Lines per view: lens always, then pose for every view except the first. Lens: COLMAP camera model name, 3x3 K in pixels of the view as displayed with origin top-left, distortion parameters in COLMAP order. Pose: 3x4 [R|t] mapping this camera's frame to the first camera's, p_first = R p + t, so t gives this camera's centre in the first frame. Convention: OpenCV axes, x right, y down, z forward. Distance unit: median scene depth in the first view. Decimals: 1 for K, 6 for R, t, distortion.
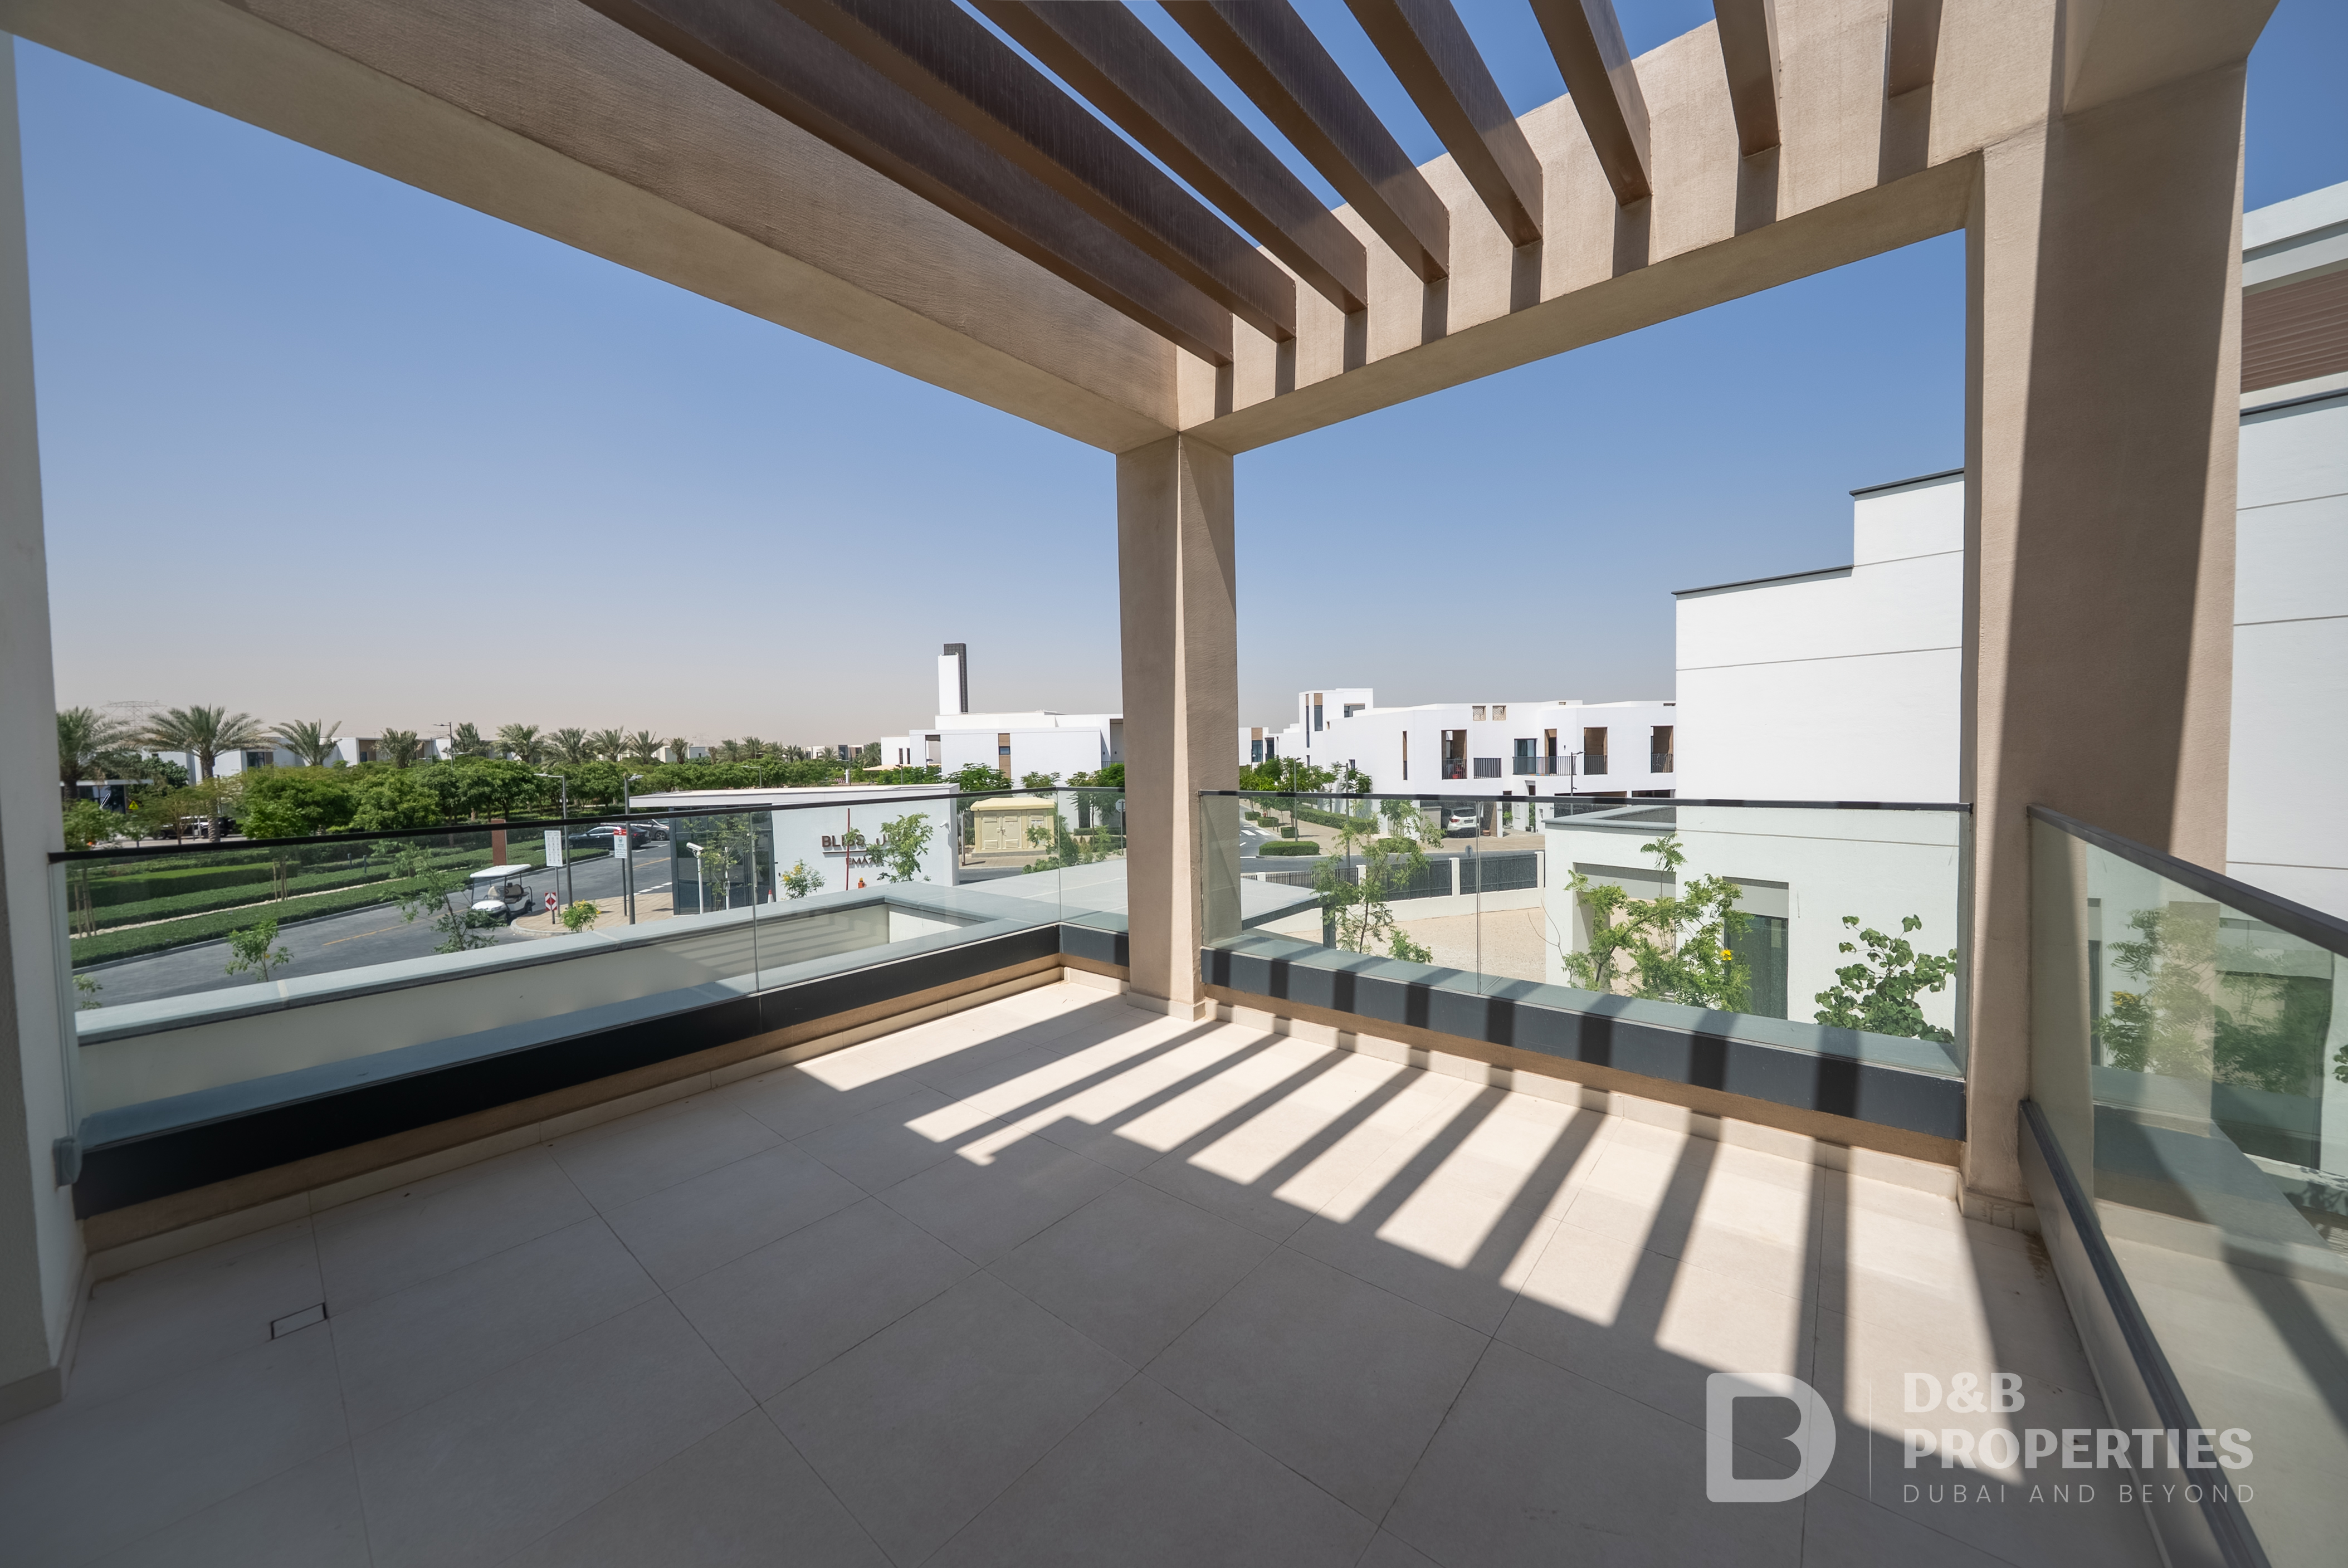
lens RADIAL K [[801.8, 0, 1180.7], [0, 801.8, 779.6], [0, 0, 1]] dist [-0.004742, -0.000031]
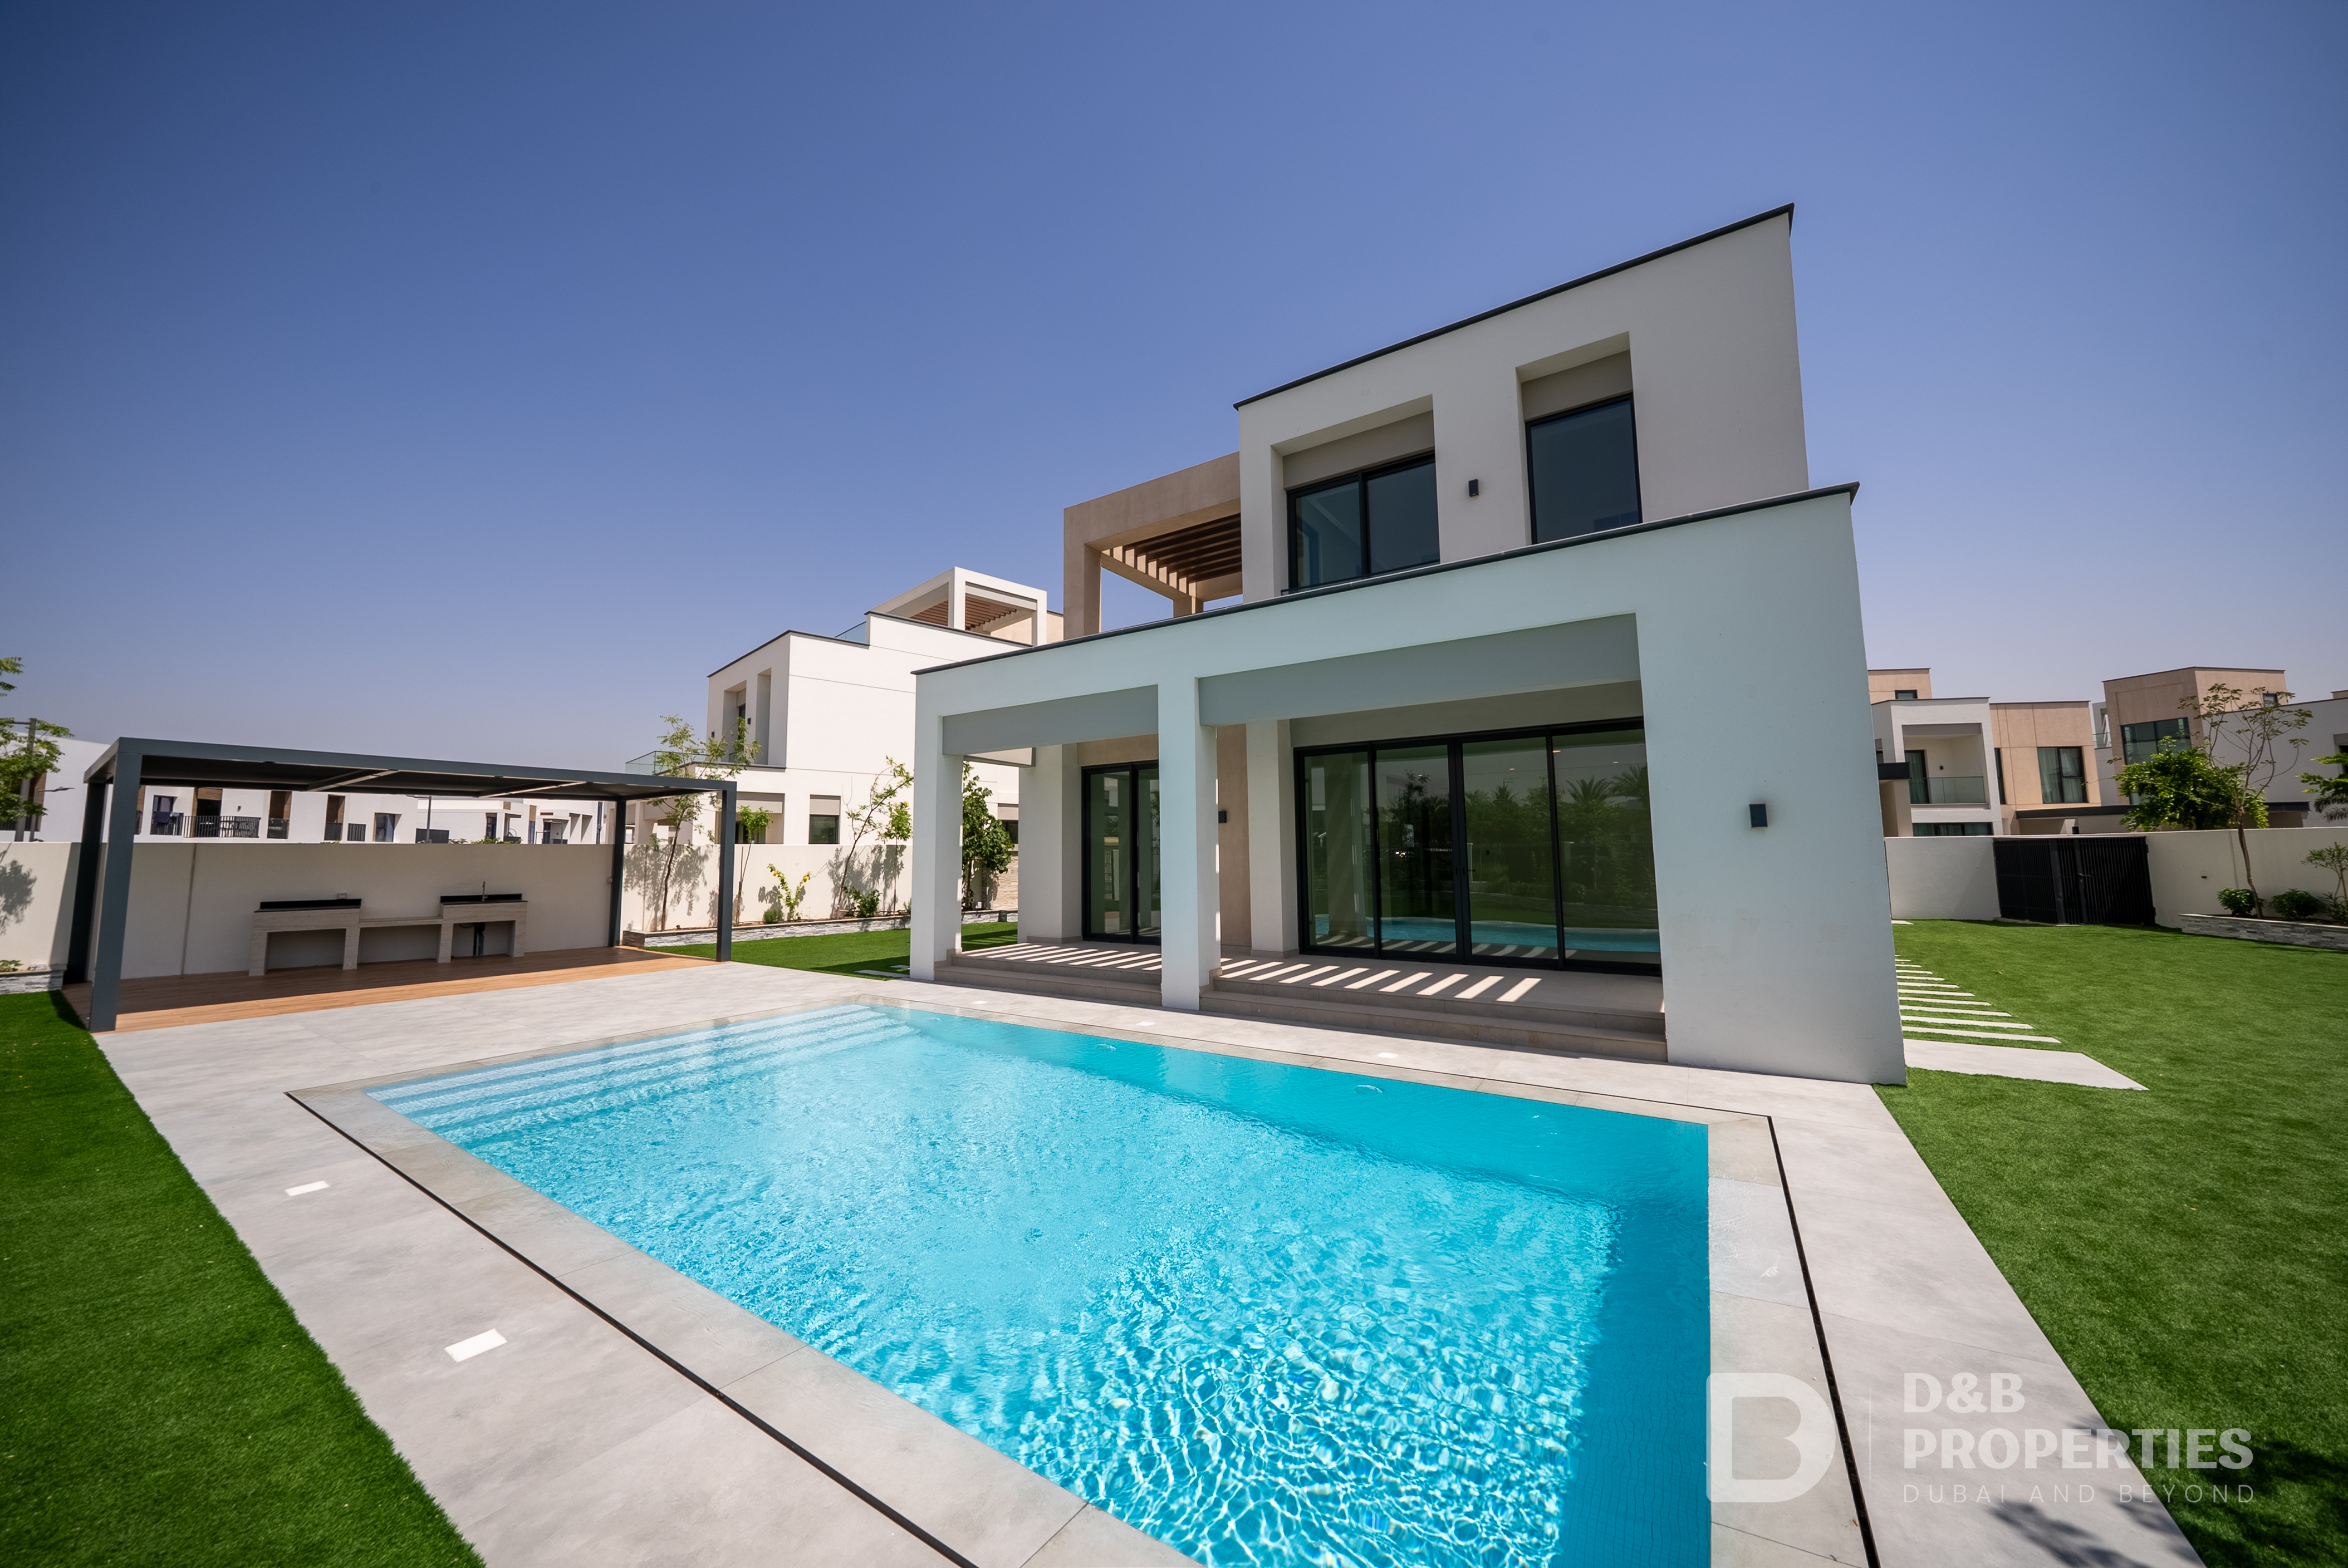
lens RADIAL K [[801.7, 0, 1180.7], [0, 801.7, 779.6], [0, 0, 1]] dist [-0.004742, -0.000031]
pose [[-0.122132, 0.118105, 0.985462, -0.265805], [0.053473, 0.992236, -0.112290, 0.074859], [-0.991072, 0.038981, -0.127499, 0.093102]]
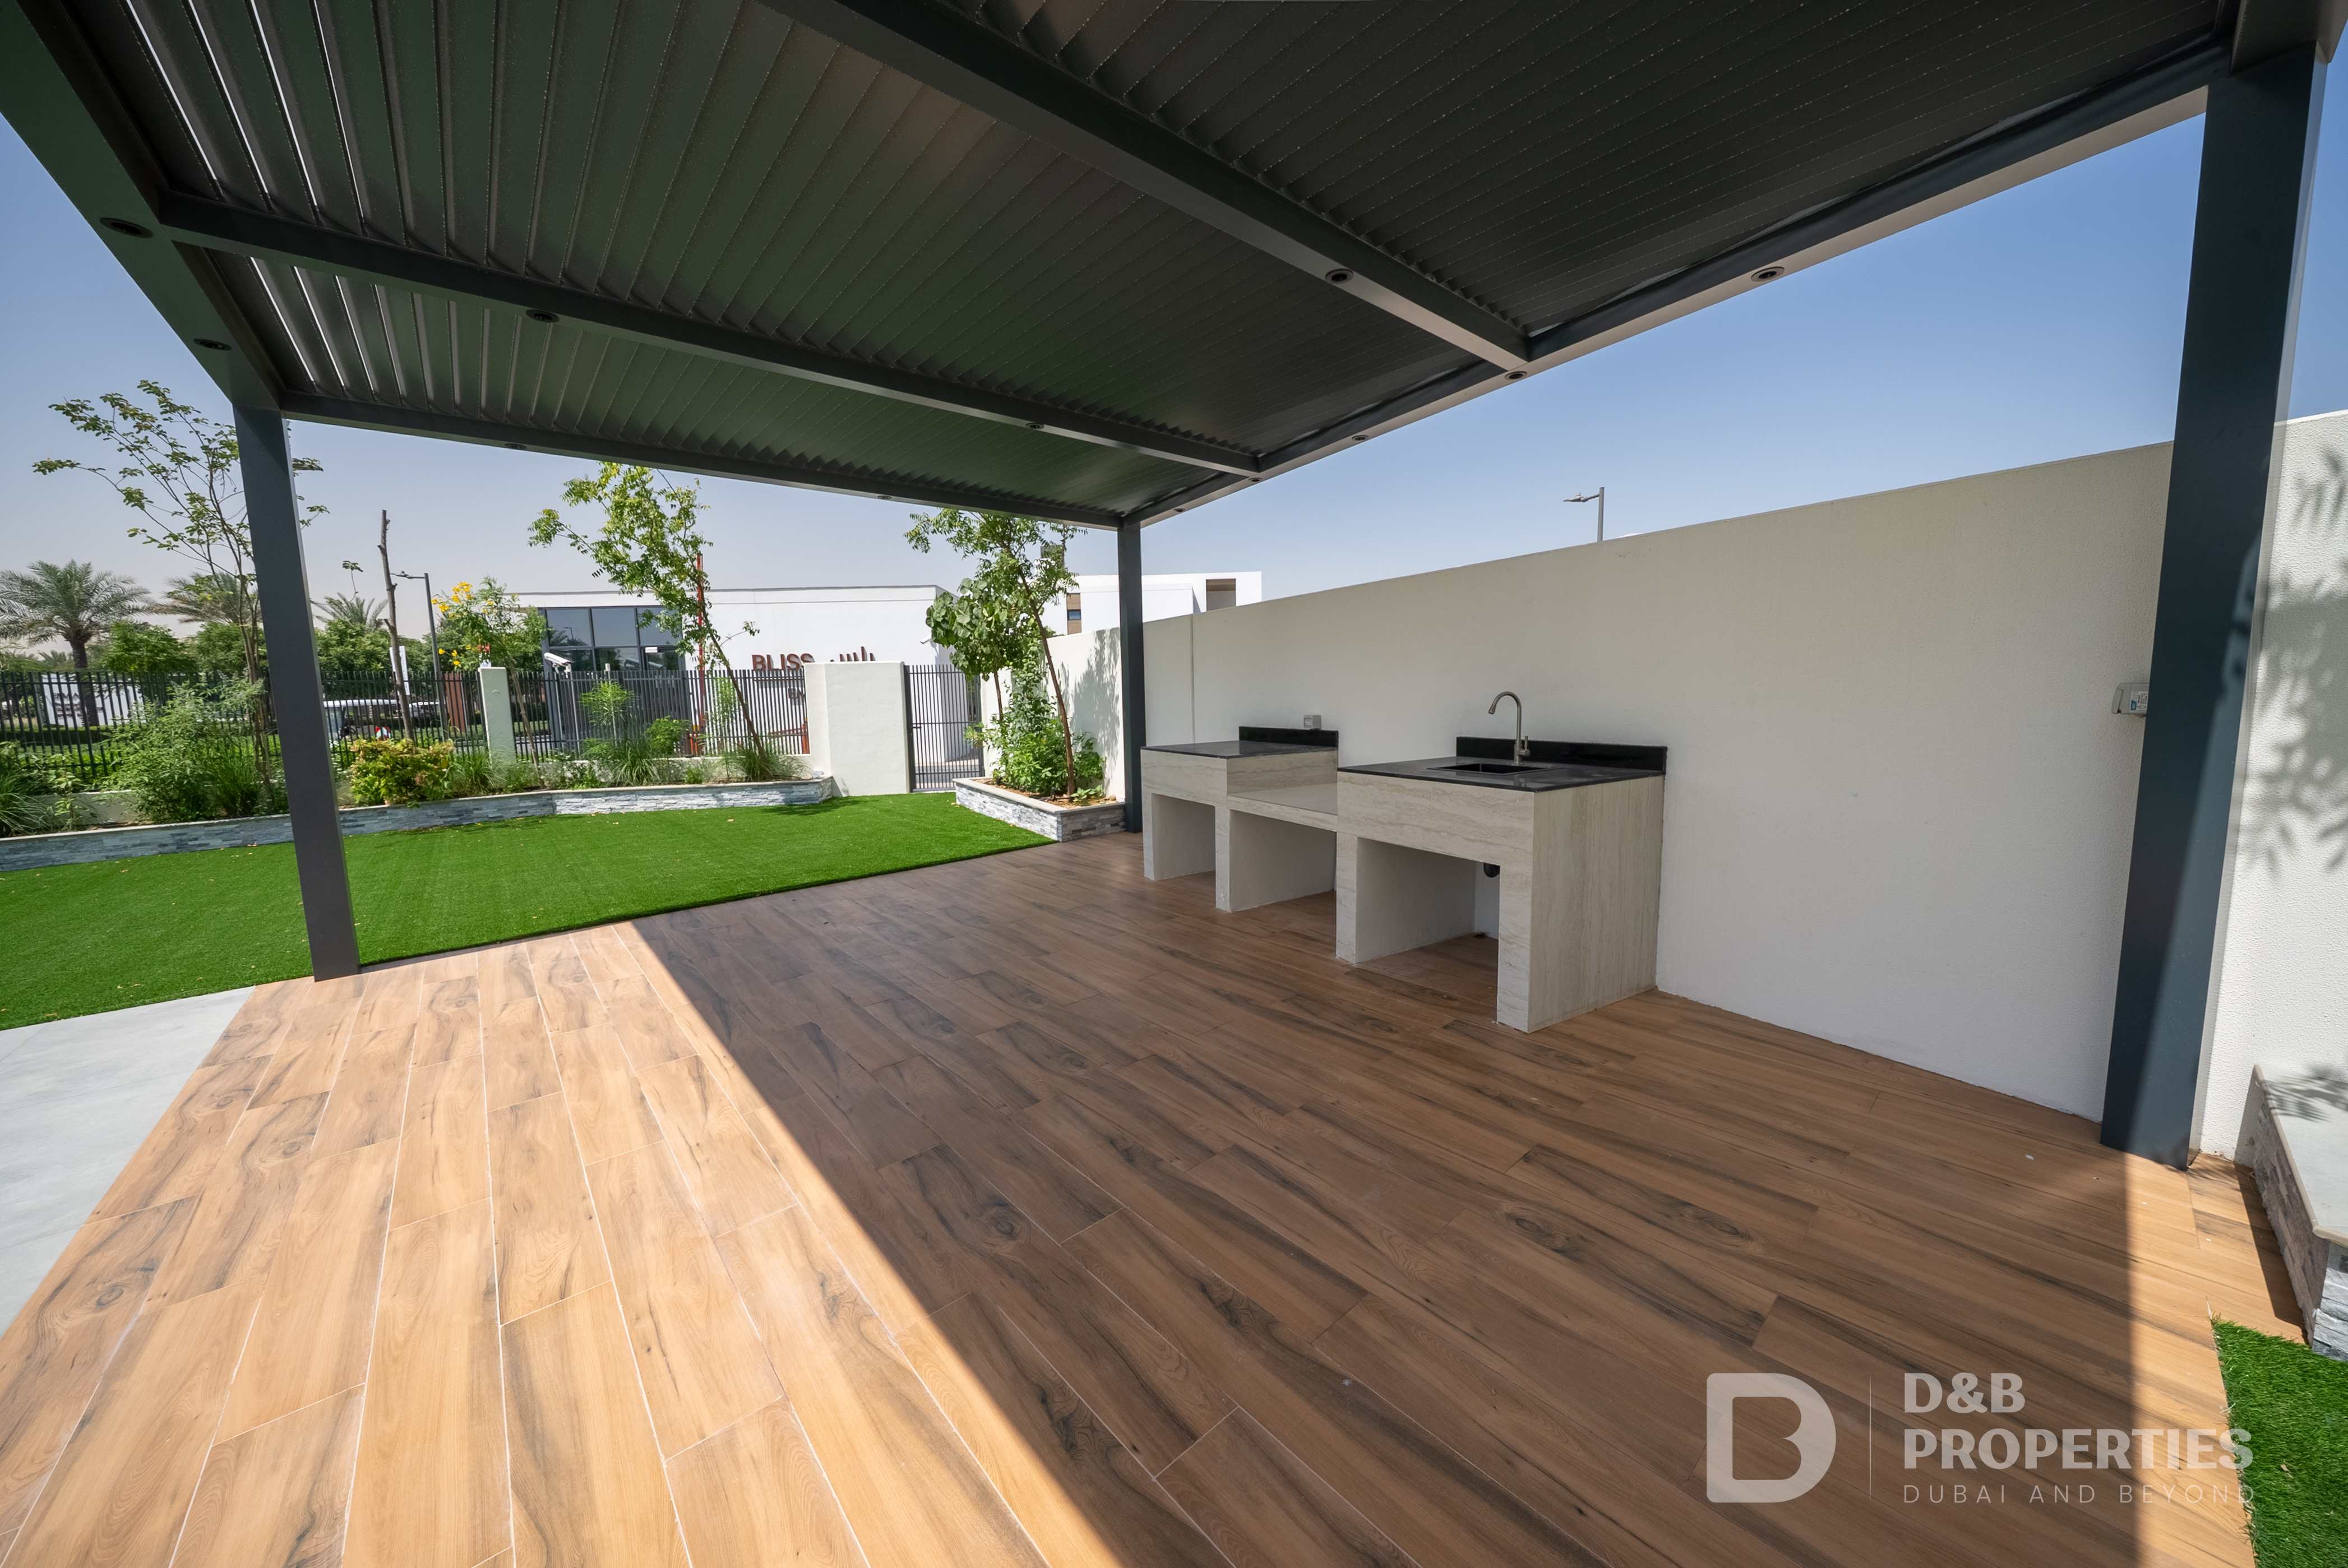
lens RADIAL K [[801.8, 0, 1180.7], [0, 801.8, 779.6], [0, 0, 1]] dist [-0.004742, -0.000031]
pose [[0.989742, 0.017488, -0.141795, 0.004069], [-0.006507, 0.996968, 0.077546, 0.068286], [0.142721, -0.075828, 0.986854, 0.211804]]
